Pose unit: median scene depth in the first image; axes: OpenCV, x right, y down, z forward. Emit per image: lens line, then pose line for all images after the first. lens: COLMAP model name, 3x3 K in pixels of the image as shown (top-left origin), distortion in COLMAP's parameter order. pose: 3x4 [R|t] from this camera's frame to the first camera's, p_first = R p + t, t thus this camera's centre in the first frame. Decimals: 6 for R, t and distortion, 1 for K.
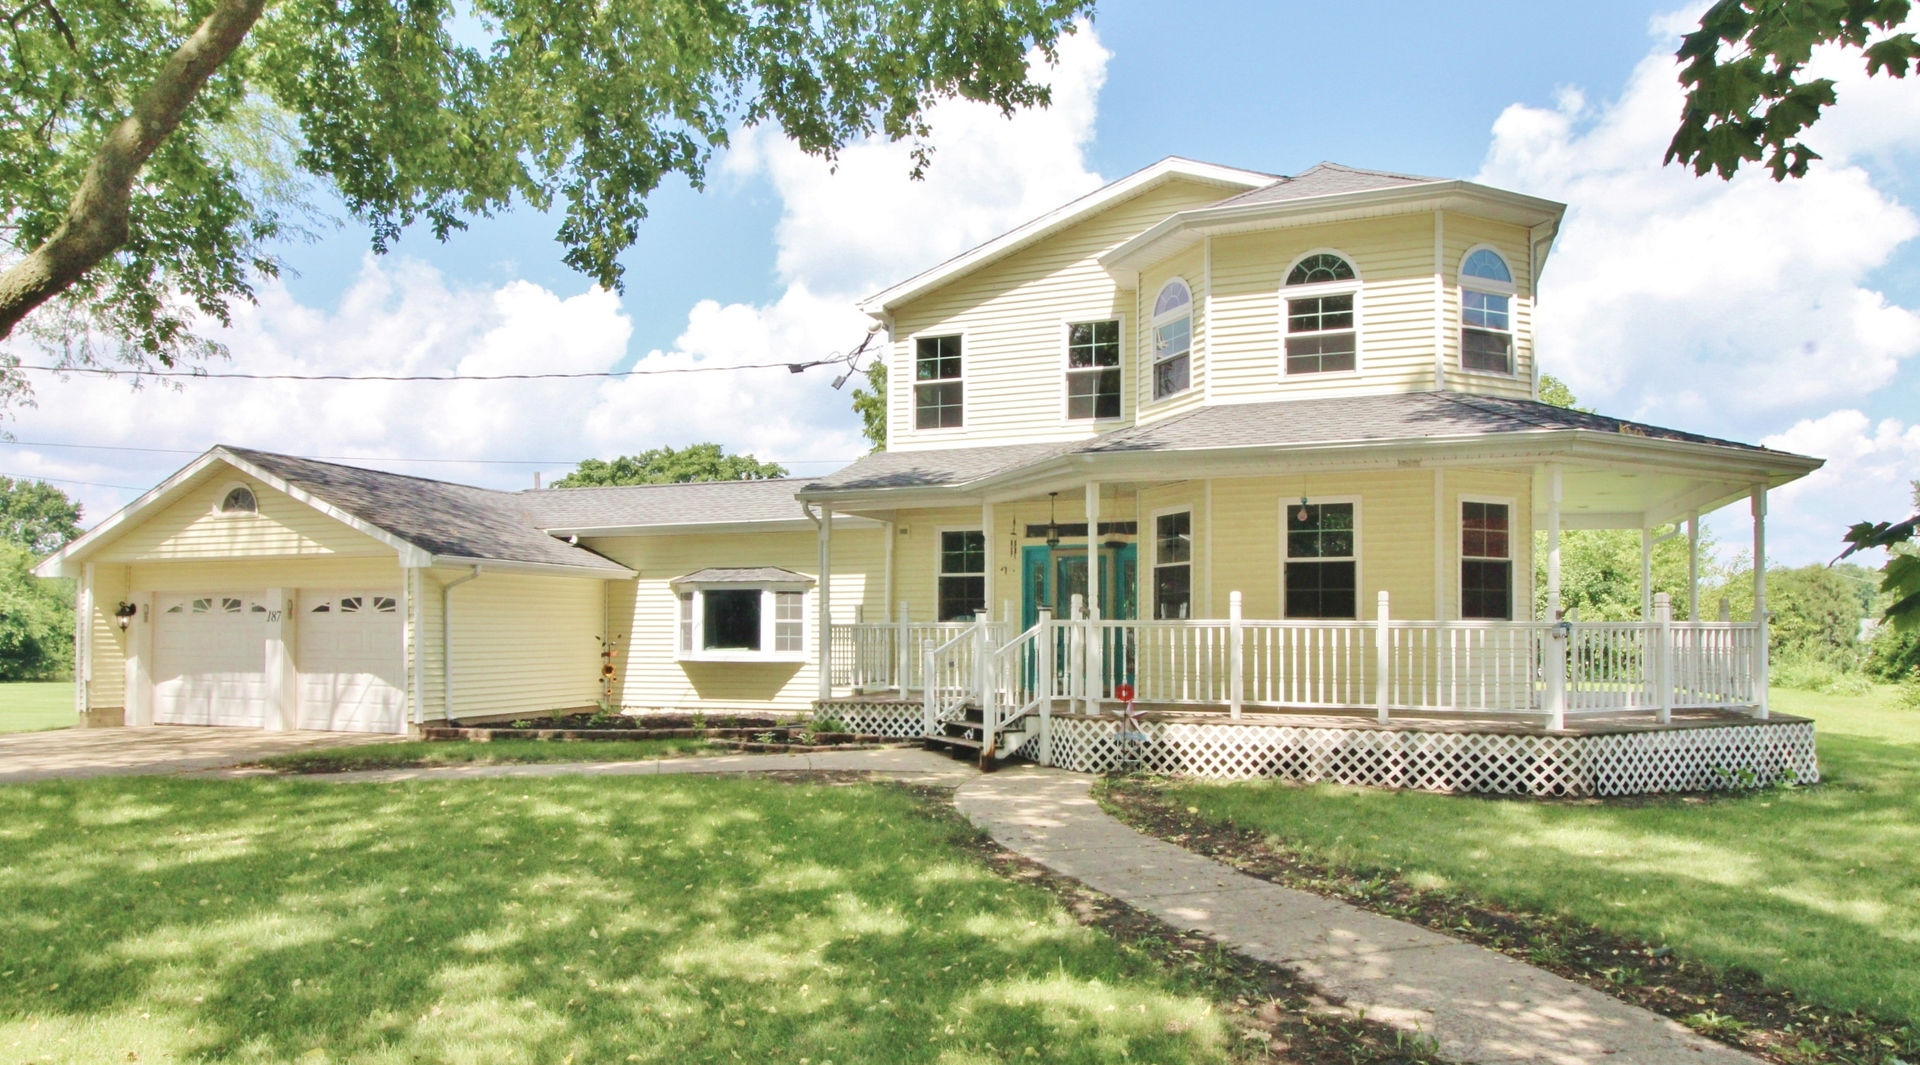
lens RADIAL K [[1189.7, 0, 967.5], [0, 1189.7, 627.0], [0, 0, 1]] dist [0.000725, -0.001111]
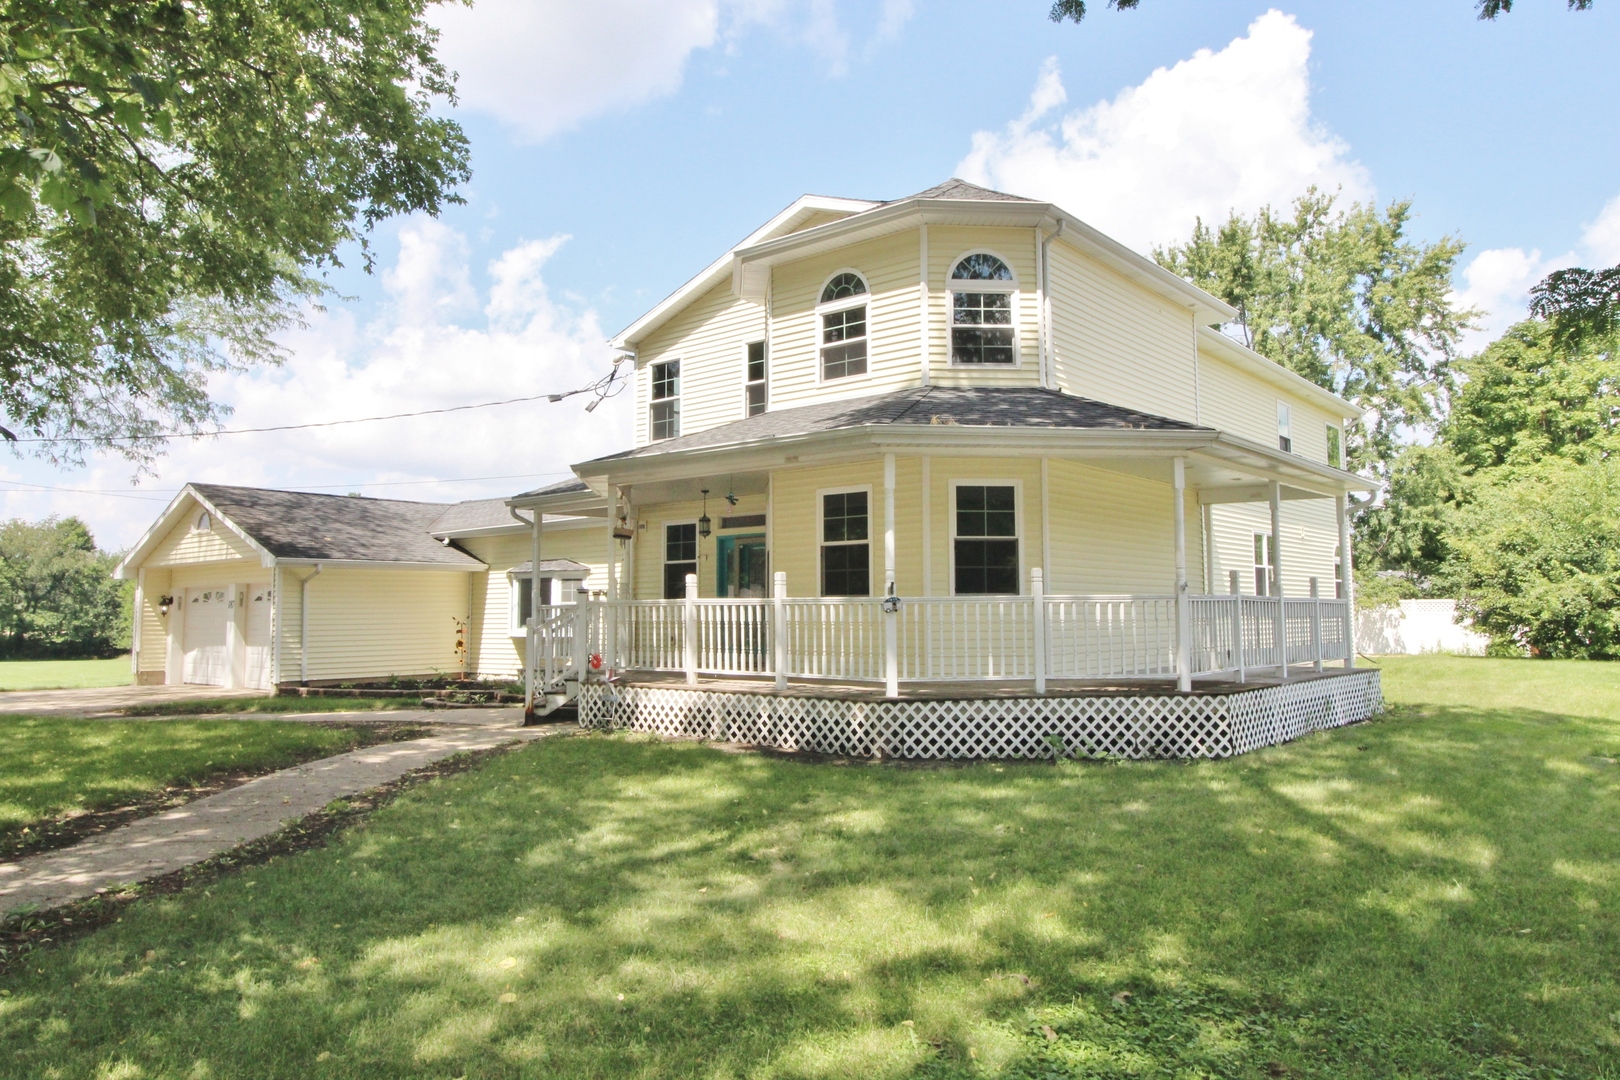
lens RADIAL K [[1110.0, 0, 810.0], [0, 1110.0, 540.0], [0, 0, 1]] dist [-0.003091, -0.000860]
pose [[0.946725, -0.030604, -0.320586, 0.590860], [0.011411, 0.998037, -0.061576, 0.004130], [0.321841, 0.054637, 0.945216, 0.006486]]
